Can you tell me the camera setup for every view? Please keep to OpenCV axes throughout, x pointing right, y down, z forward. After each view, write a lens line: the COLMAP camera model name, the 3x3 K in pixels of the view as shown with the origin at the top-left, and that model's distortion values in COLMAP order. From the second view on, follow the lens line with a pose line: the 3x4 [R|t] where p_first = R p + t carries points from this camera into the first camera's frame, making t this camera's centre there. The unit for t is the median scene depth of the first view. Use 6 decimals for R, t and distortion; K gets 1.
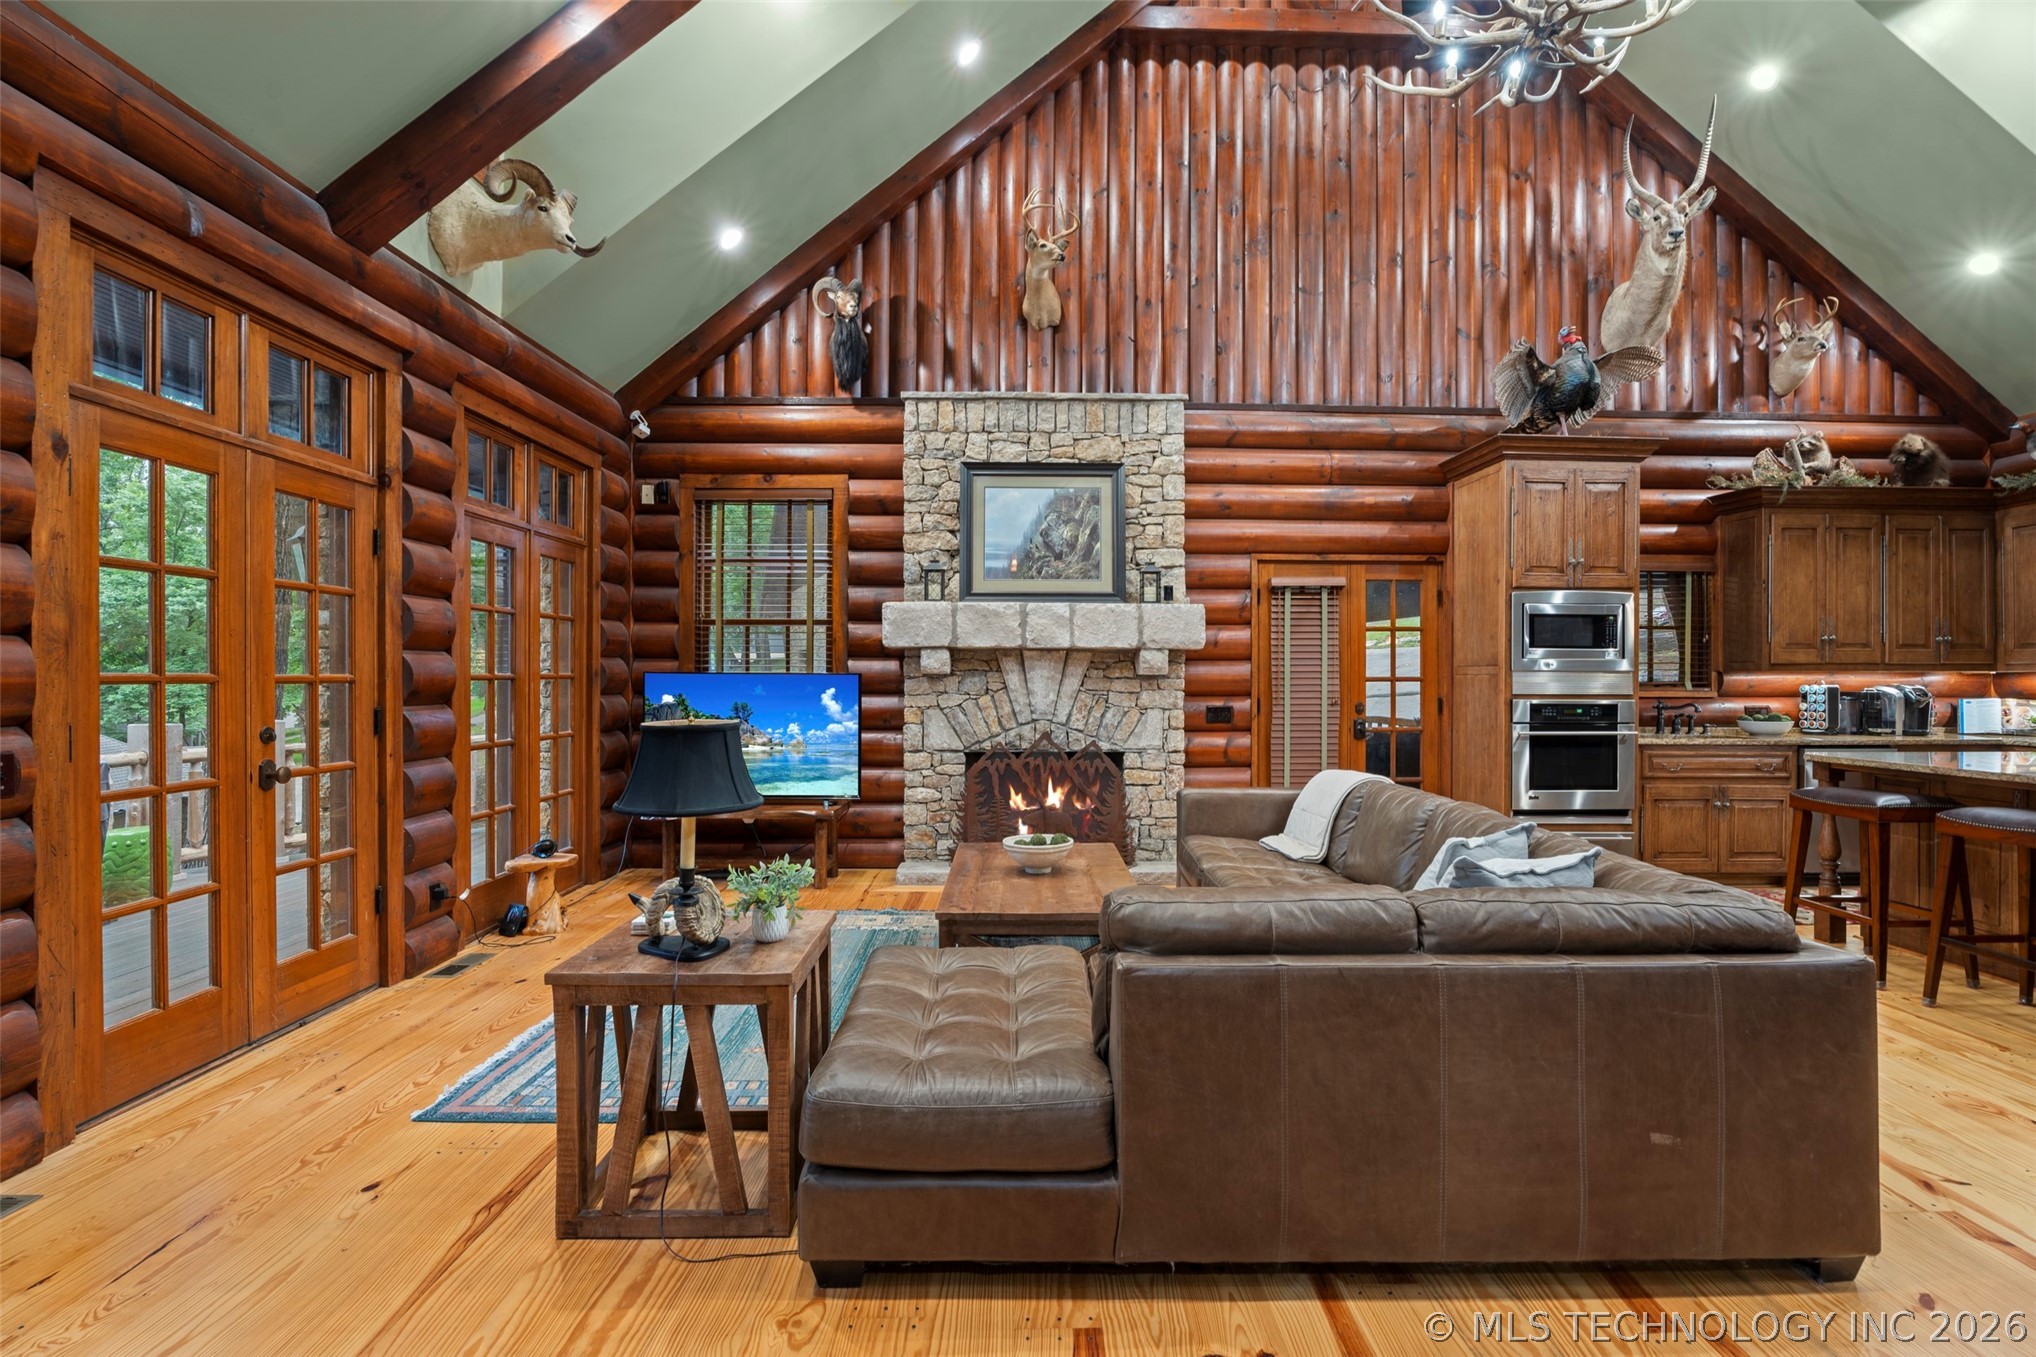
lens RADIAL K [[917.7, 0, 1026.6], [0, 917.7, 673.6], [0, 0, 1]] dist [-0.018526, 0.000433]
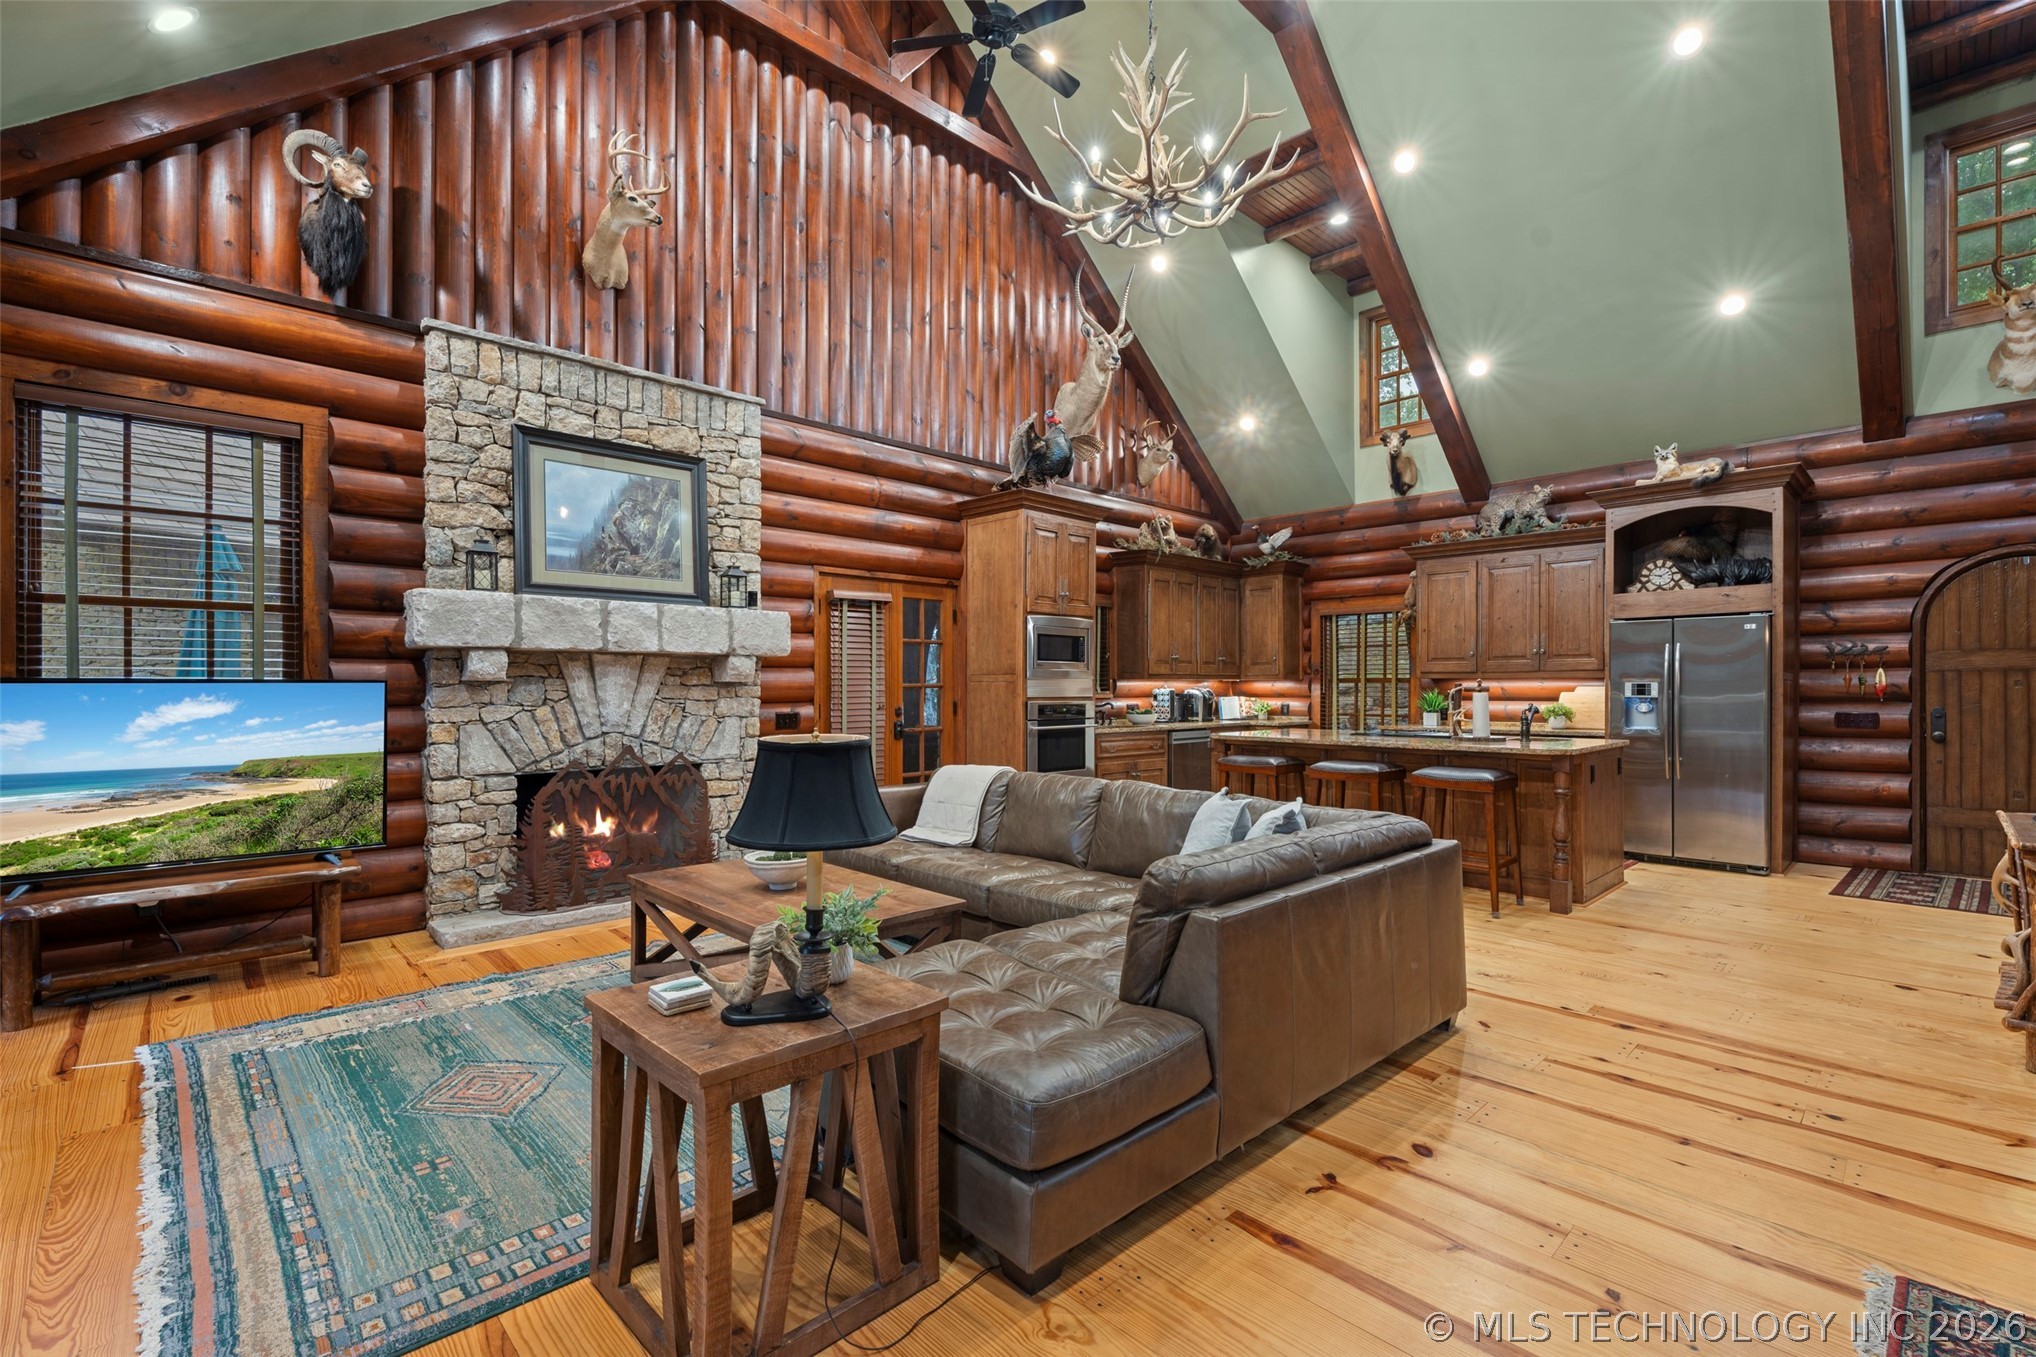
lens RADIAL K [[903.4, 0, 1025.4], [0, 903.4, 685.4], [0, 0, 1]] dist [0.001461, -0.001069]
pose [[0.728759, -0.002854, 0.684764, -0.290927], [-0.001457, 0.999983, 0.005718, -0.000830], [-0.684769, -0.005165, 0.728742, 0.090203]]
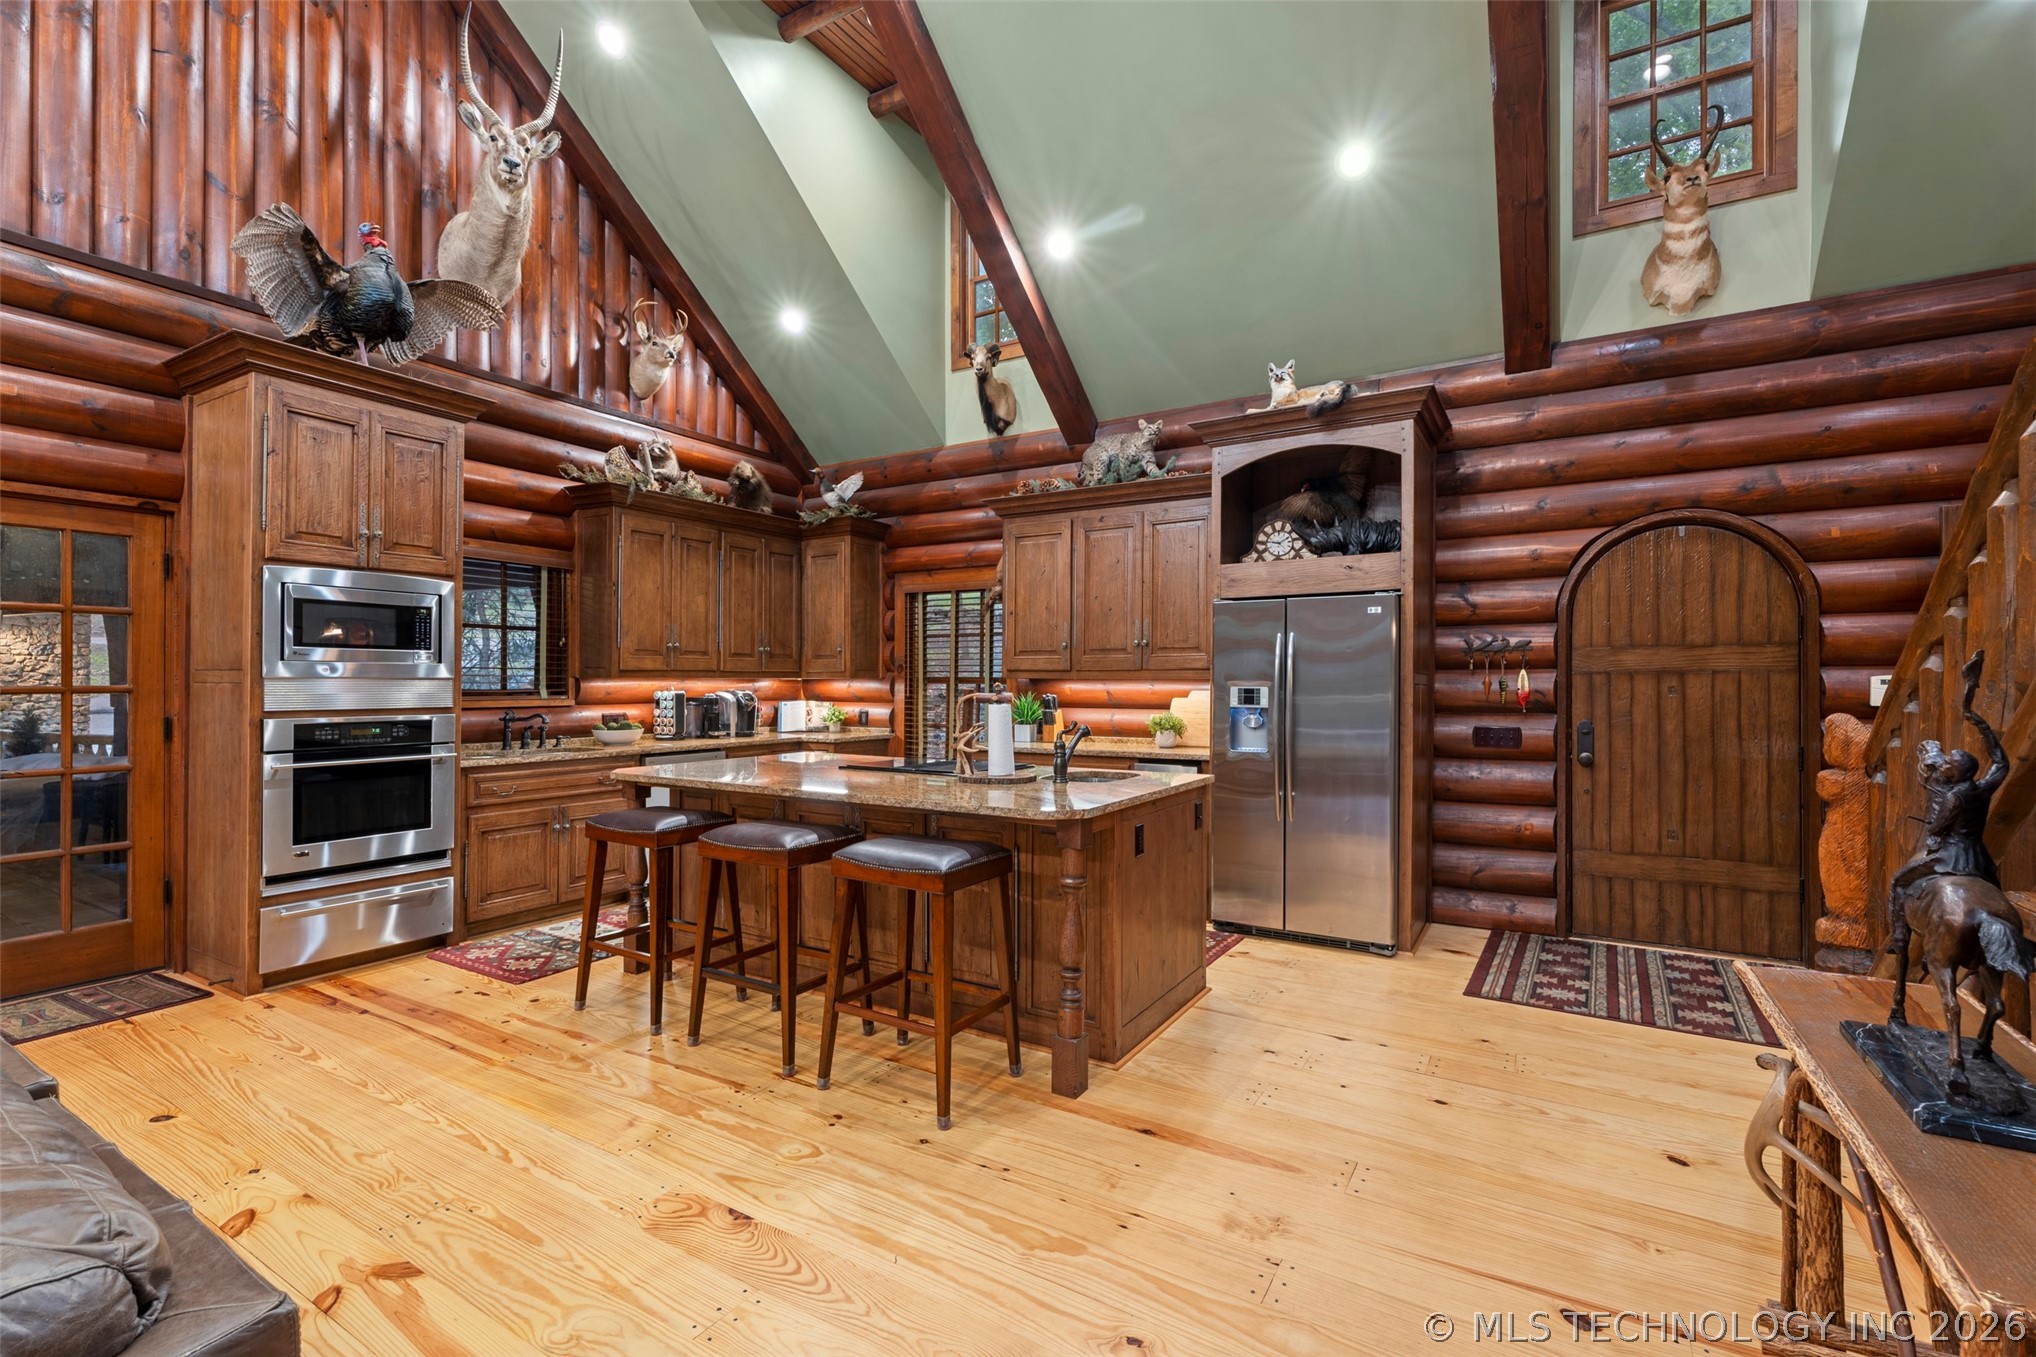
lens RADIAL K [[896.5, 0, 1026.7], [0, 896.5, 679.9], [0, 0, 1]] dist [0.002384, 0.000782]
pose [[0.526029, -0.001264, 0.850466, 0.233314], [-0.006193, 0.999967, 0.005317, -0.008051], [-0.850444, -0.008064, 0.526003, 0.130545]]
